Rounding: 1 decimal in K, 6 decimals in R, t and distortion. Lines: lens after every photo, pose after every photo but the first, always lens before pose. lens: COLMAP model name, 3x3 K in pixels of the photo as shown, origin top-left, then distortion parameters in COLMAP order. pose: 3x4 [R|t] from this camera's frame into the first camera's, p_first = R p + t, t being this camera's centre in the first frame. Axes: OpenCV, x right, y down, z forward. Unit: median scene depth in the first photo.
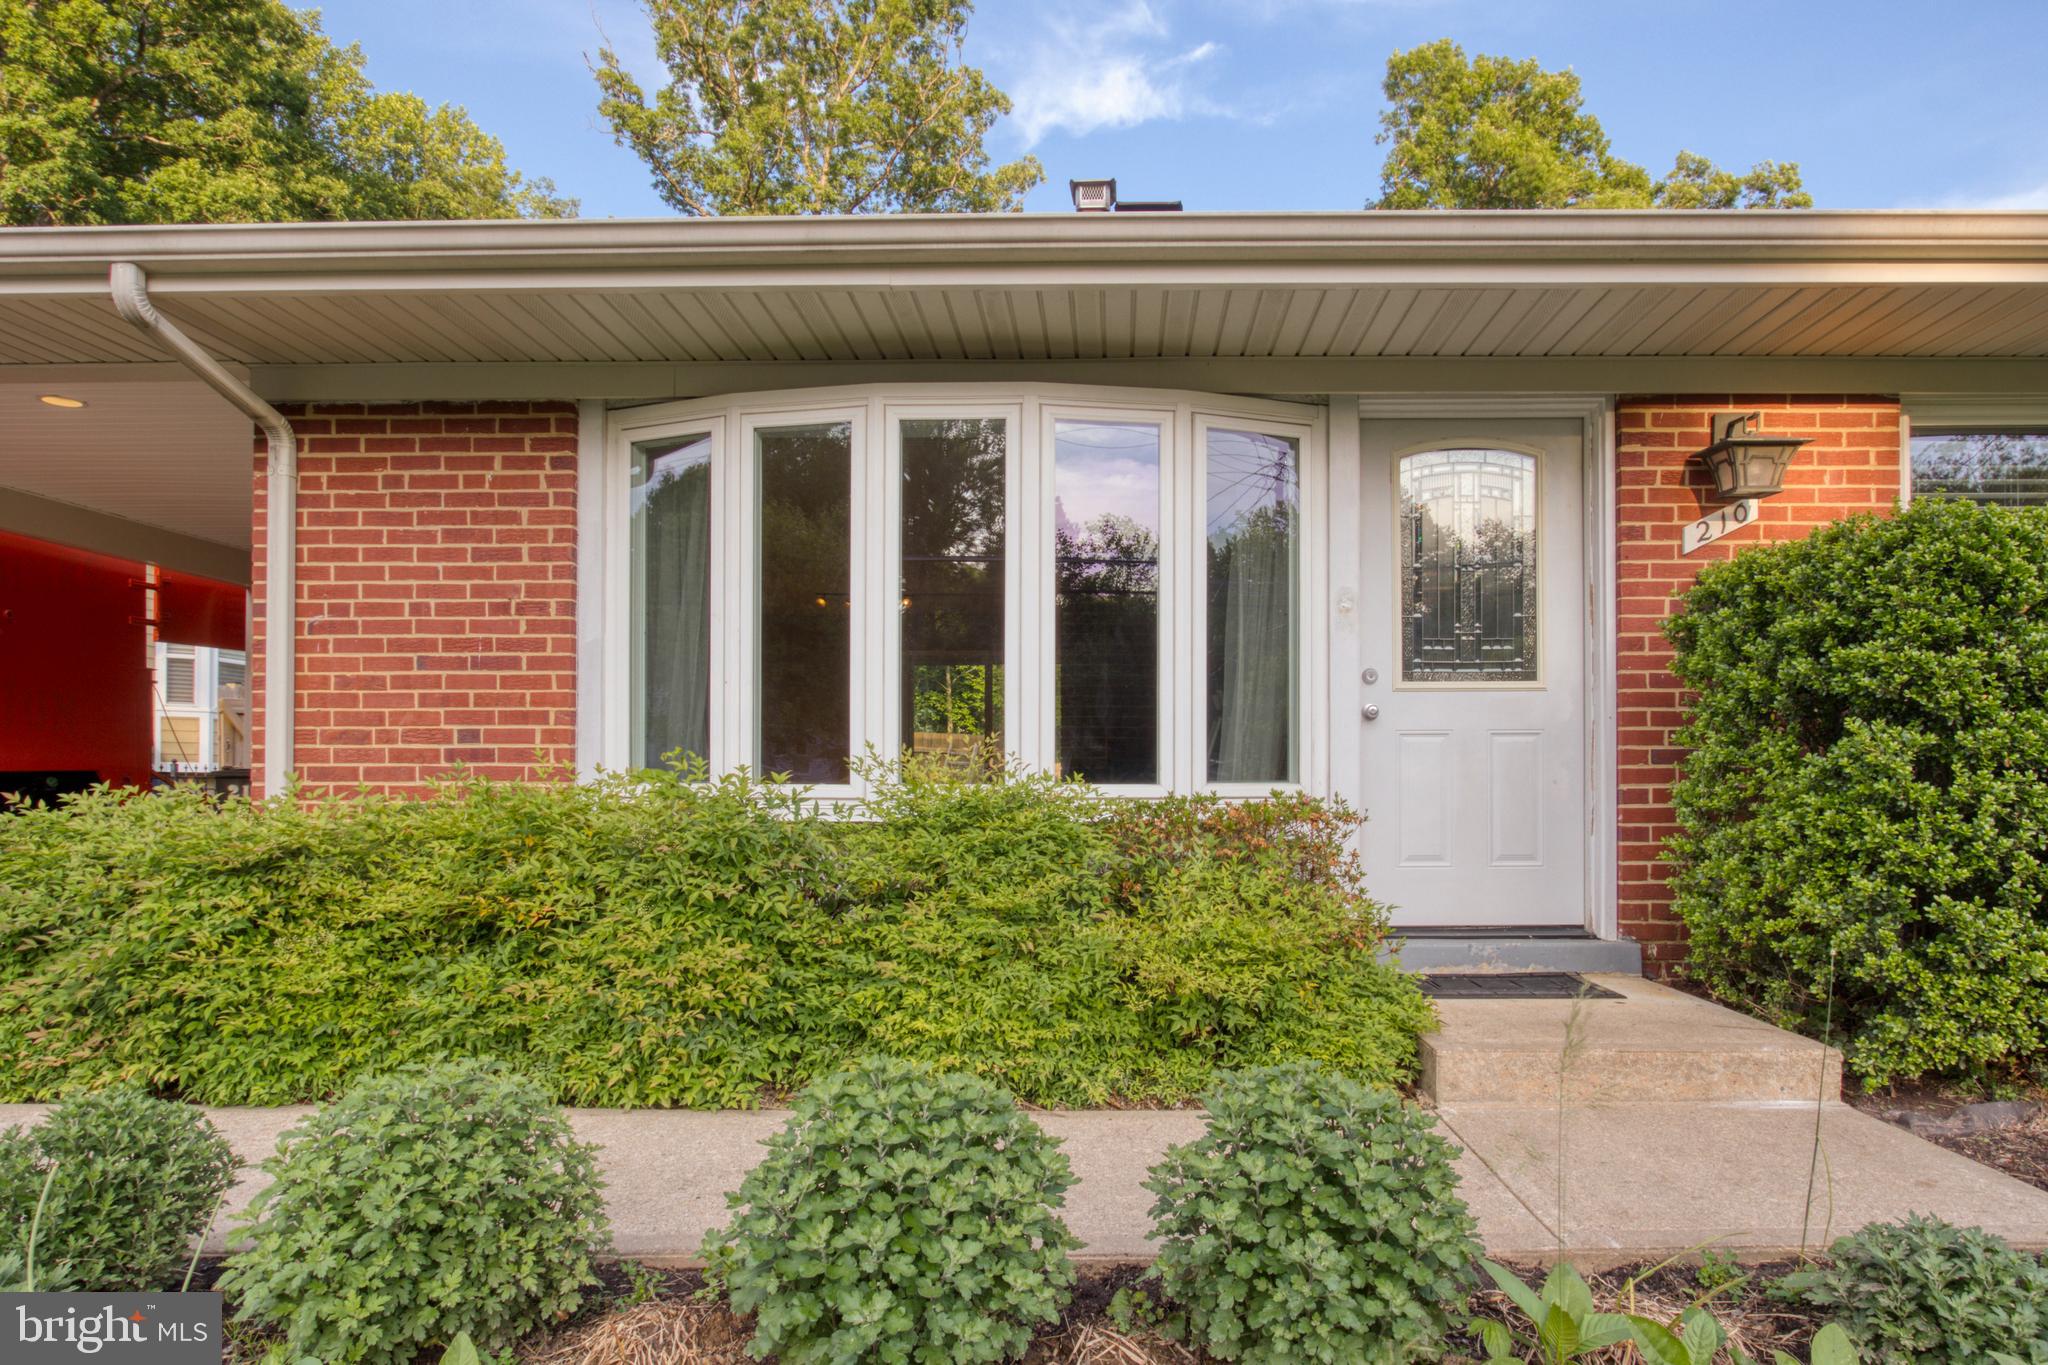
lens RADIAL K [[1120.2, 0, 1111.8], [0, 1120.2, 775.7], [0, 0, 1]] dist [-0.008514, 0.000382]
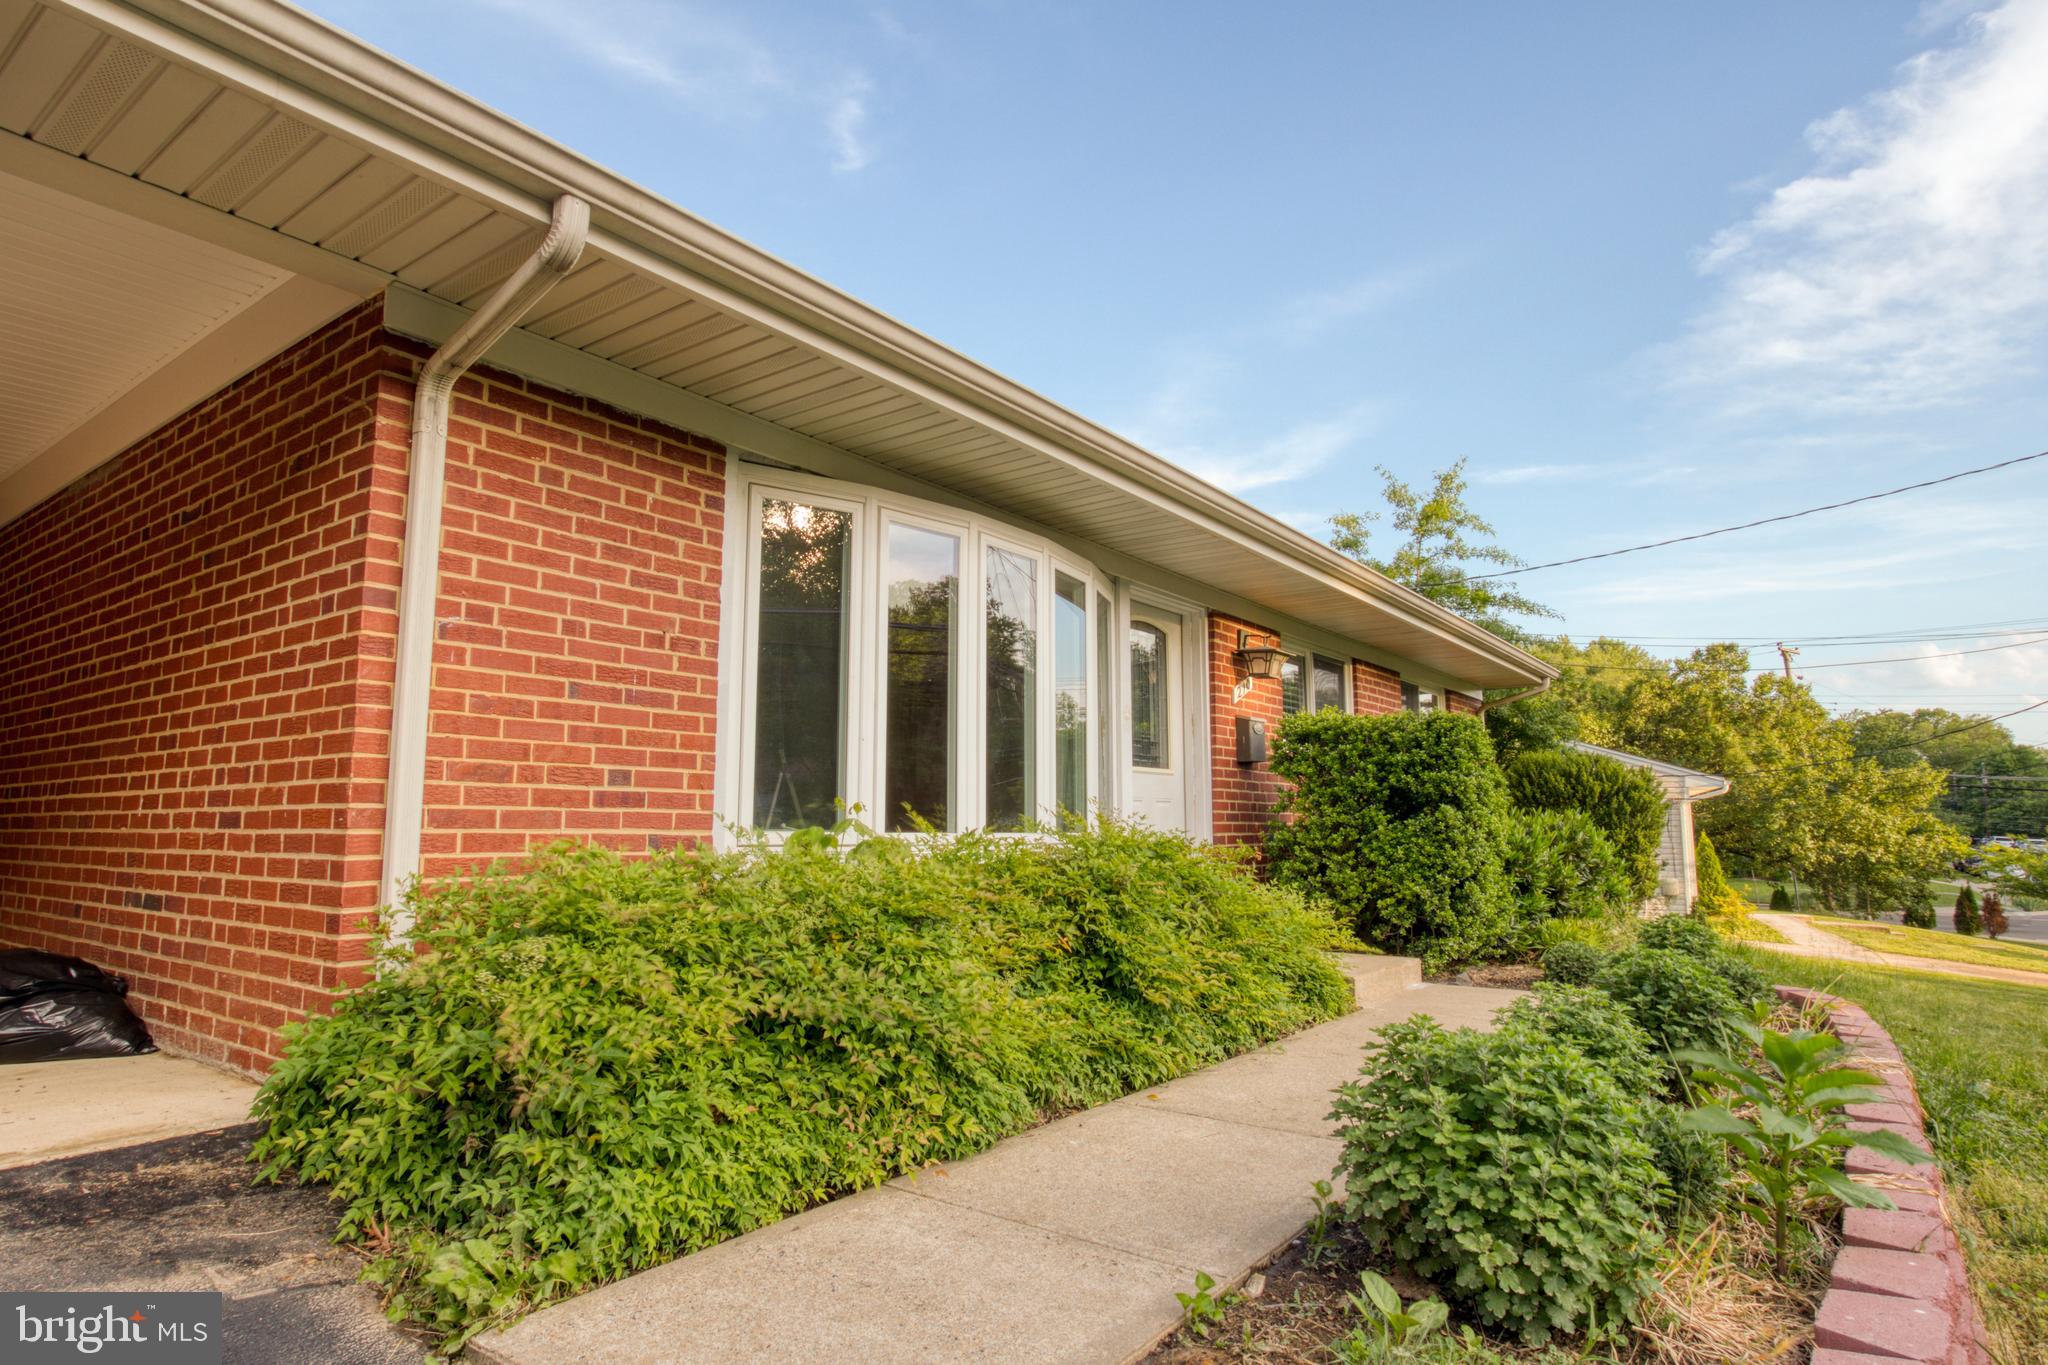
lens RADIAL K [[1111.1, 0, 1024.0], [0, 1111.1, 682.5], [0, 0, 1]] dist [0.002087, 0.000590]
pose [[0.593800, 0.108795, 0.797223, -1.094971], [-0.007124, 0.991488, -0.130000, 0.002064], [-0.804581, 0.071514, 0.589521, 0.215131]]
